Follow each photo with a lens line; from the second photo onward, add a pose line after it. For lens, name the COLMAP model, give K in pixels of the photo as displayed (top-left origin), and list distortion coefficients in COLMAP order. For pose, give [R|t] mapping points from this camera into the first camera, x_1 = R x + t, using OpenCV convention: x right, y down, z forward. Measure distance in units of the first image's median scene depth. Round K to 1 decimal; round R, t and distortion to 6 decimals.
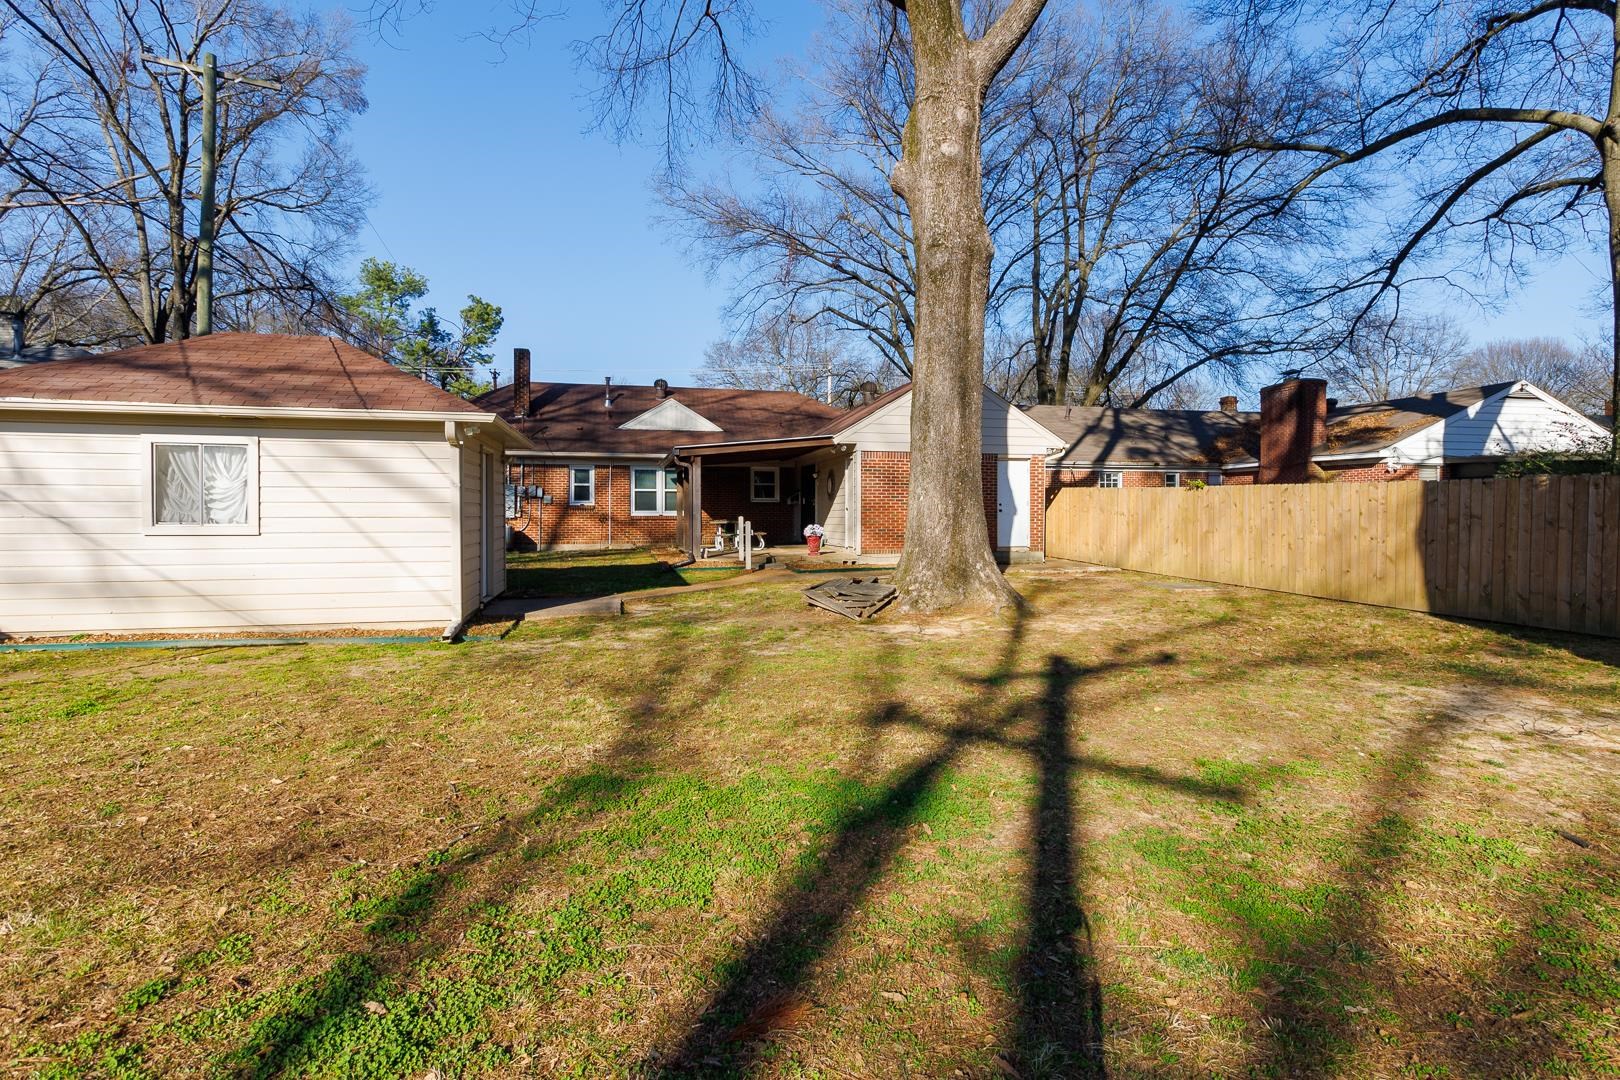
lens RADIAL K [[829.2, 0, 829.3], [0, 829.2, 518.5], [0, 0, 1]] dist [0.000820, -0.000505]
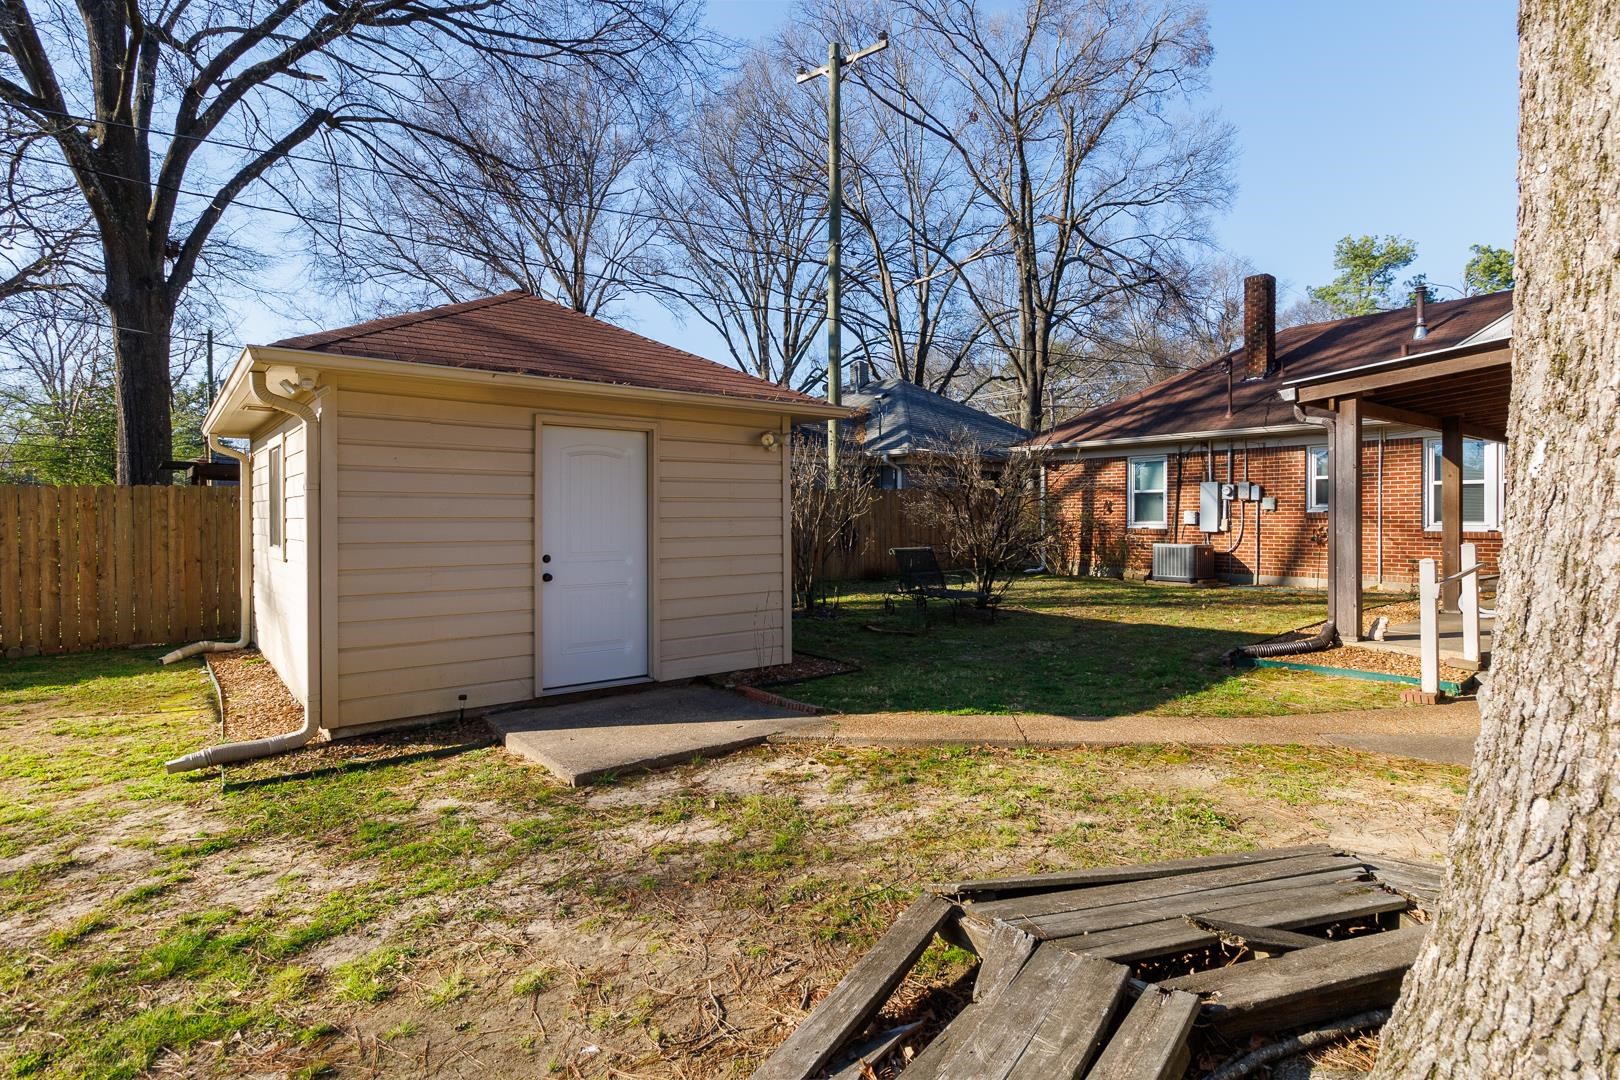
lens RADIAL K [[829.2, 0, 829.3], [0, 829.2, 518.5], [0, 0, 1]] dist [0.000820, -0.000505]
pose [[0.433528, 0.000131, -0.901140, 0.098112], [-0.005023, 0.999985, -0.002271, -0.010508], [0.901126, 0.005511, 0.433522, 0.525419]]
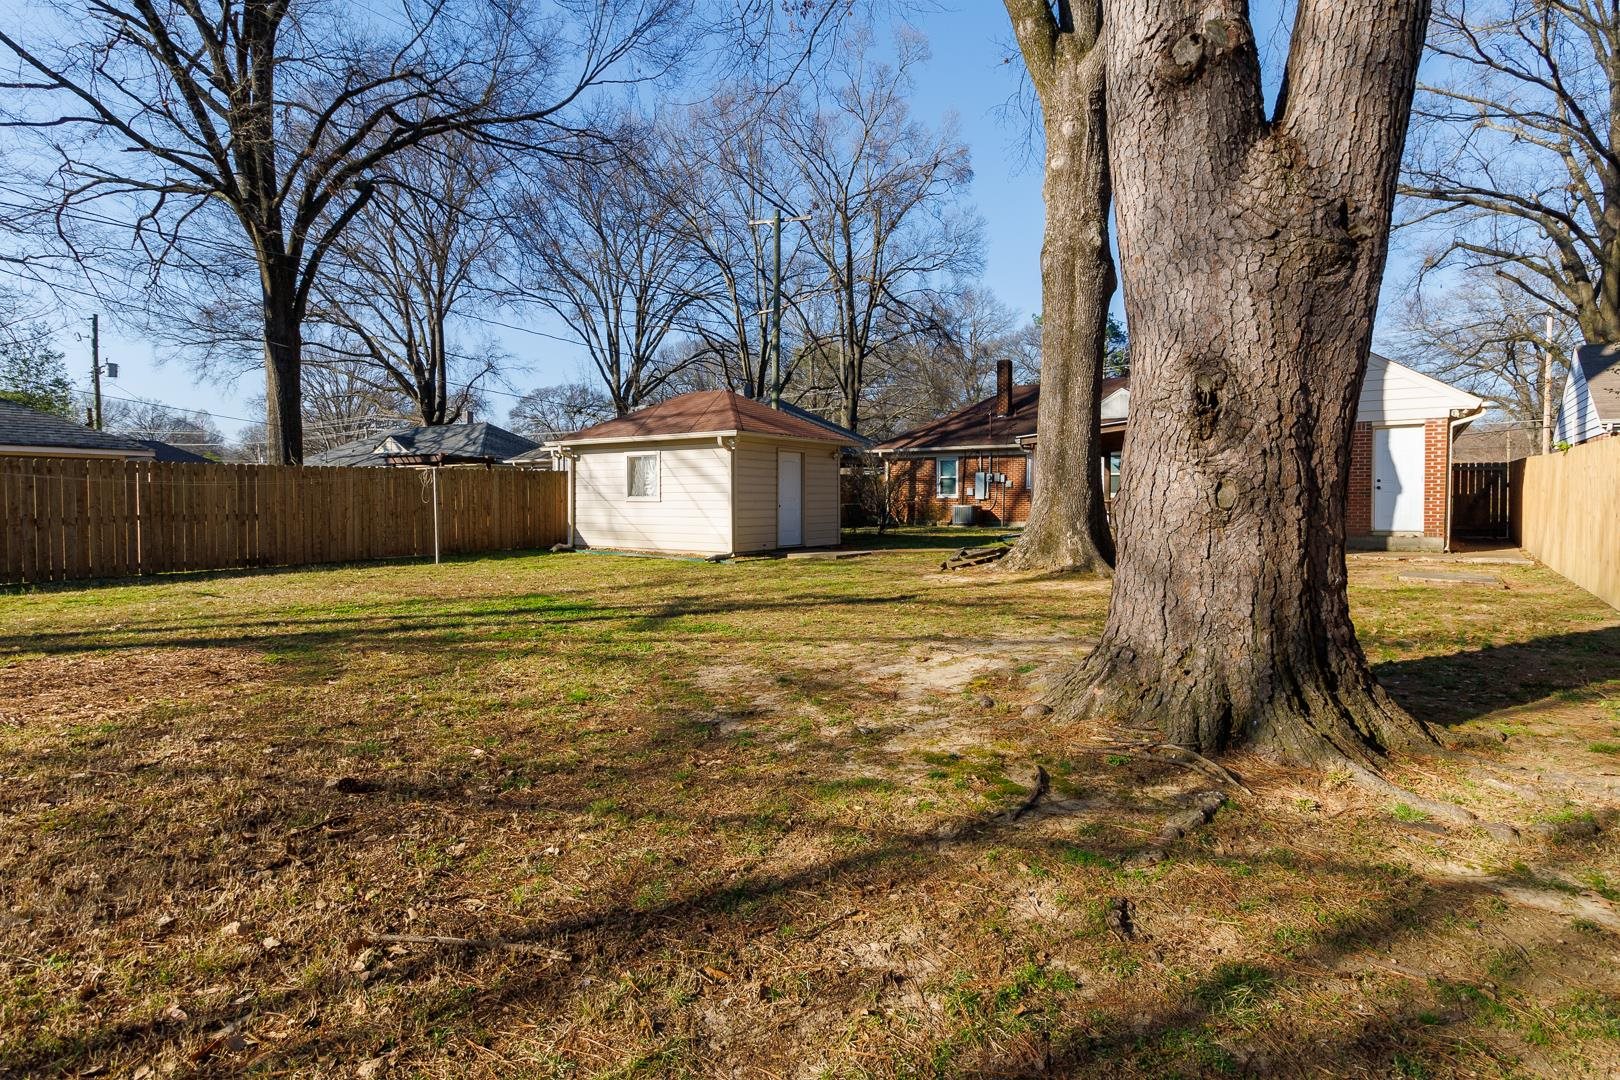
lens RADIAL K [[829.2, 0, 829.3], [0, 829.2, 518.5], [0, 0, 1]] dist [0.000820, -0.000505]
pose [[0.665933, 0.014721, -0.745866, 0.466190], [-0.005688, 0.999876, 0.014655, 0.012664], [0.745990, -0.005517, 0.665934, 0.011235]]
